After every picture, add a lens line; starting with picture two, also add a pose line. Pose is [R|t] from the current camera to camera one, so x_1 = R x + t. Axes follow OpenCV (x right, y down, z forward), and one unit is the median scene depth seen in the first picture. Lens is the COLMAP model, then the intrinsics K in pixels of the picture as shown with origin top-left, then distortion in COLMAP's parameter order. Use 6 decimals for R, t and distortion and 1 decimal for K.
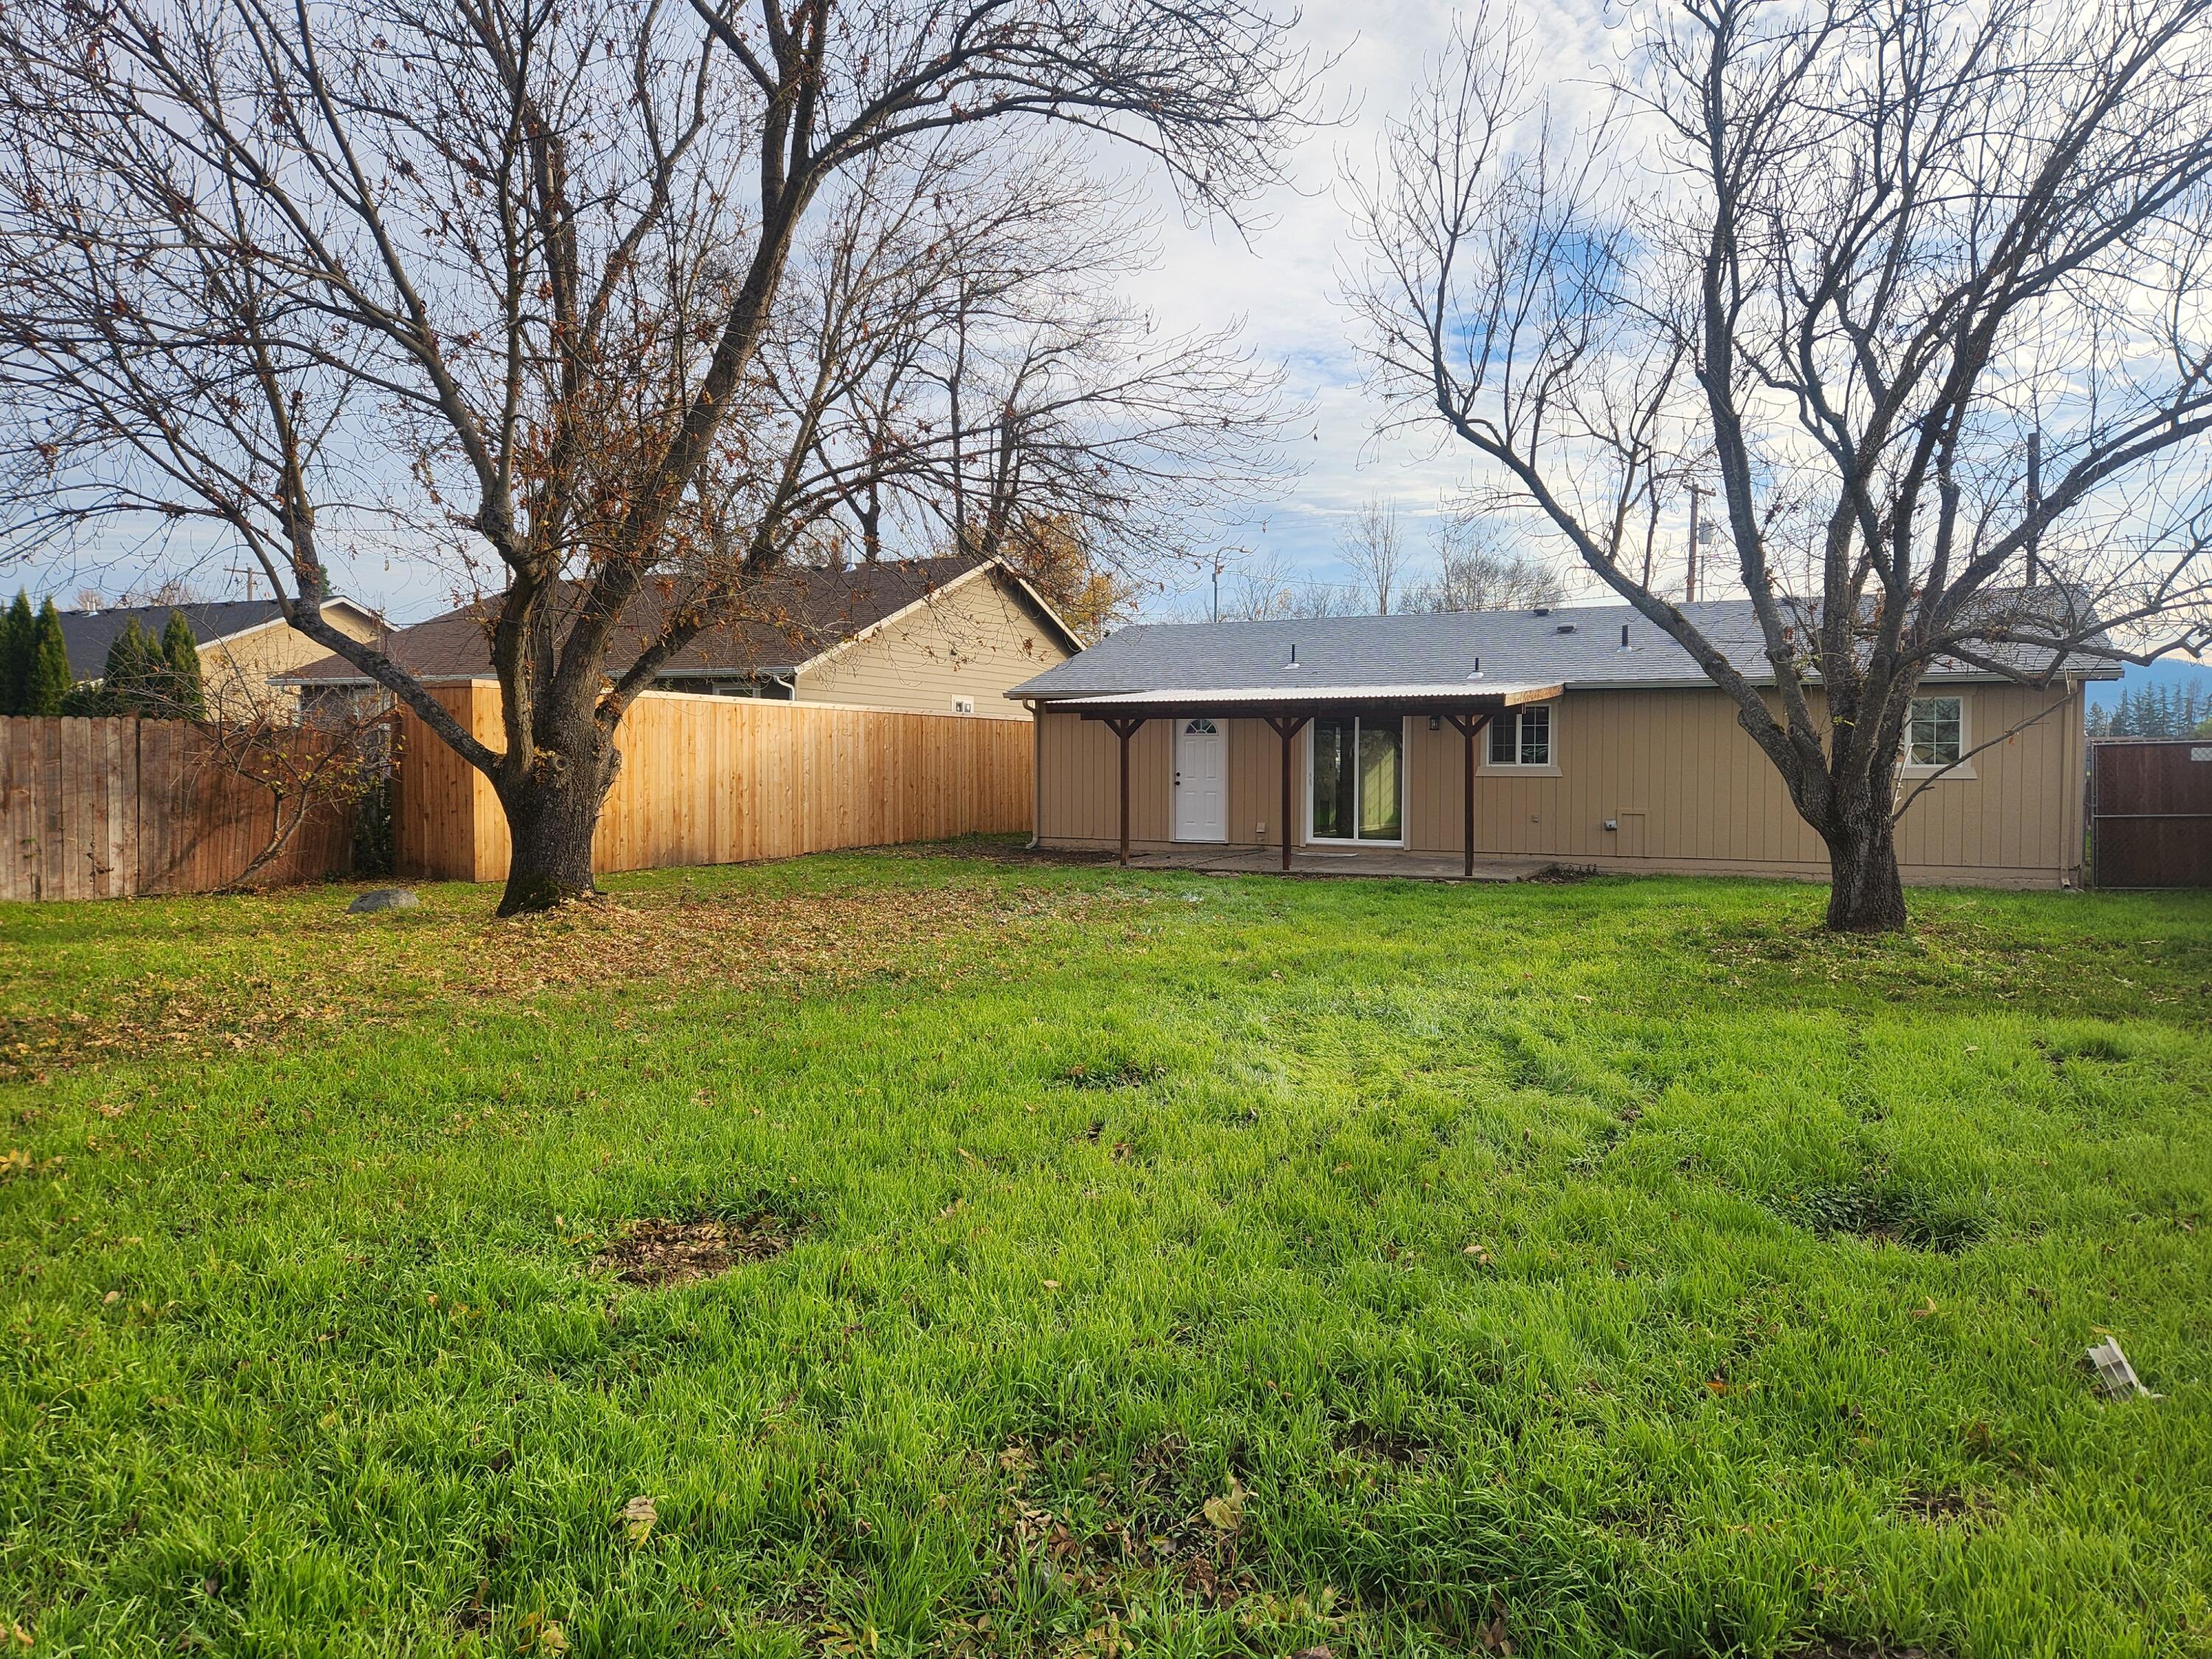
lens RADIAL K [[1465.2, 0, 1116.6], [0, 1465.2, 822.1], [0, 0, 1]] dist [0.070643, -0.065253]
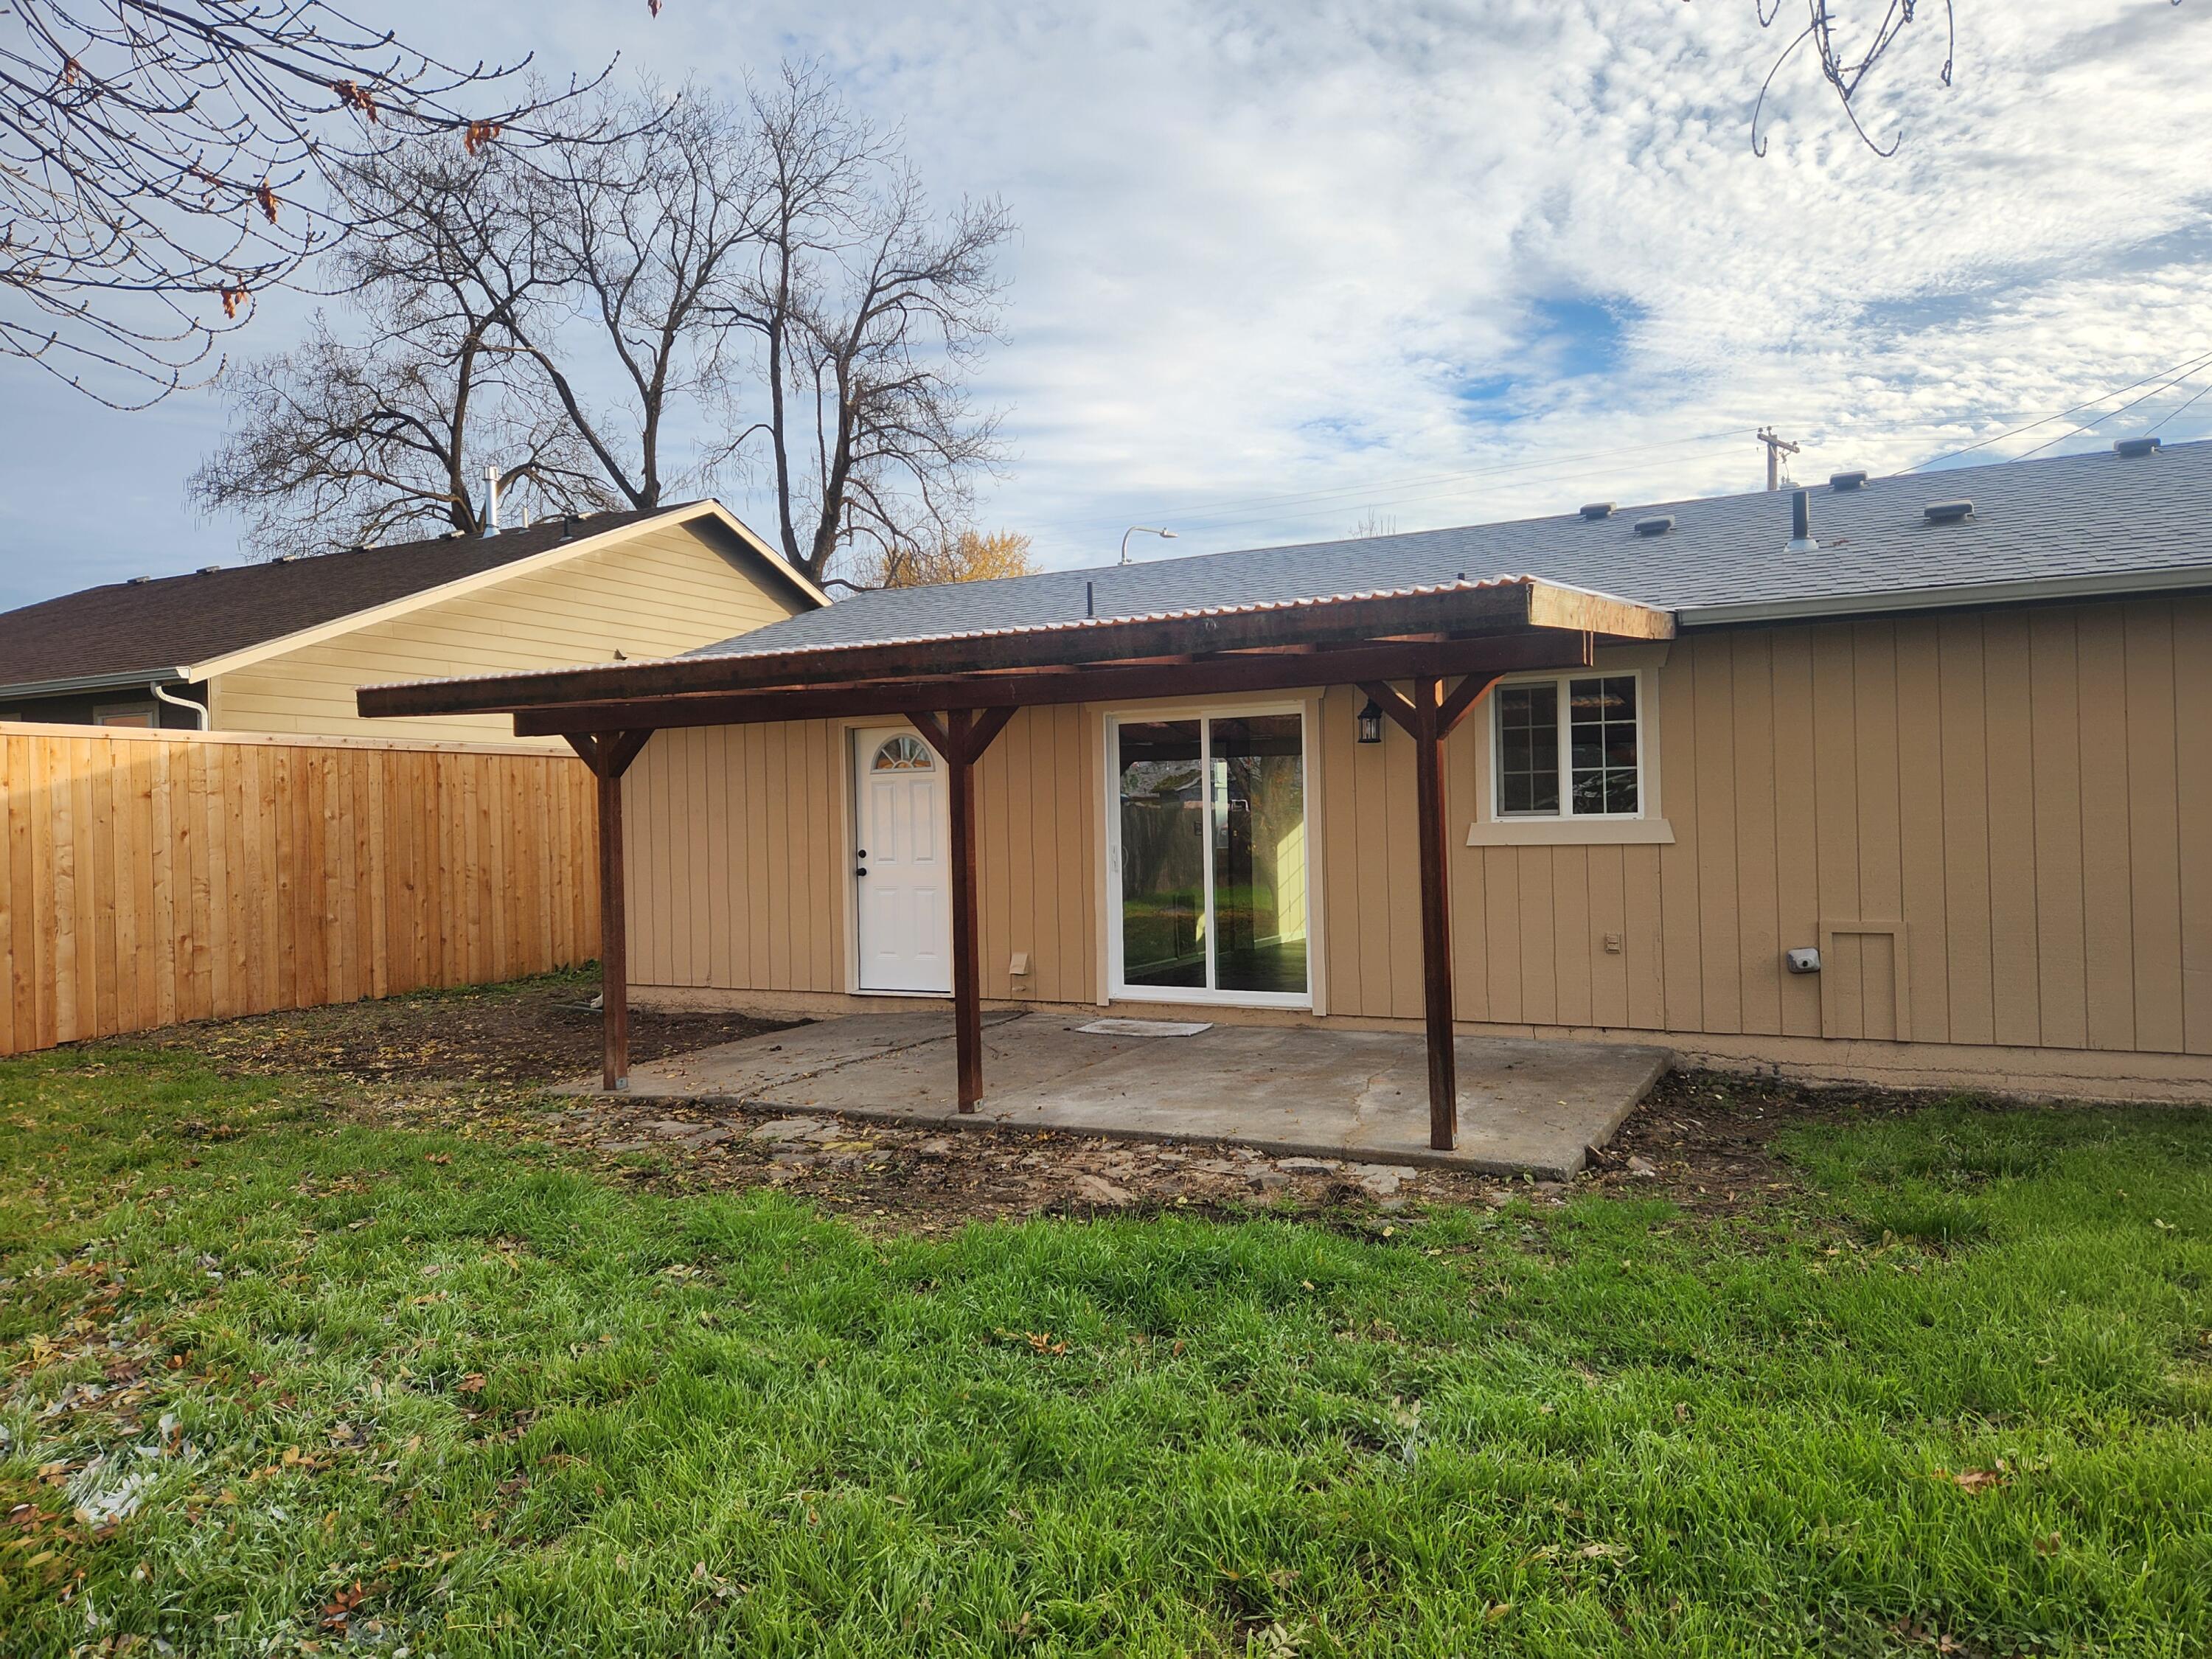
lens RADIAL K [[1465.2, 0, 1116.6], [0, 1465.2, 822.1], [0, 0, 1]] dist [0.070643, -0.065253]
pose [[0.999501, -0.026742, -0.016807, 0.144638], [0.026060, 0.998877, -0.039563, -0.023171], [0.017846, 0.039105, 0.999076, 0.551899]]
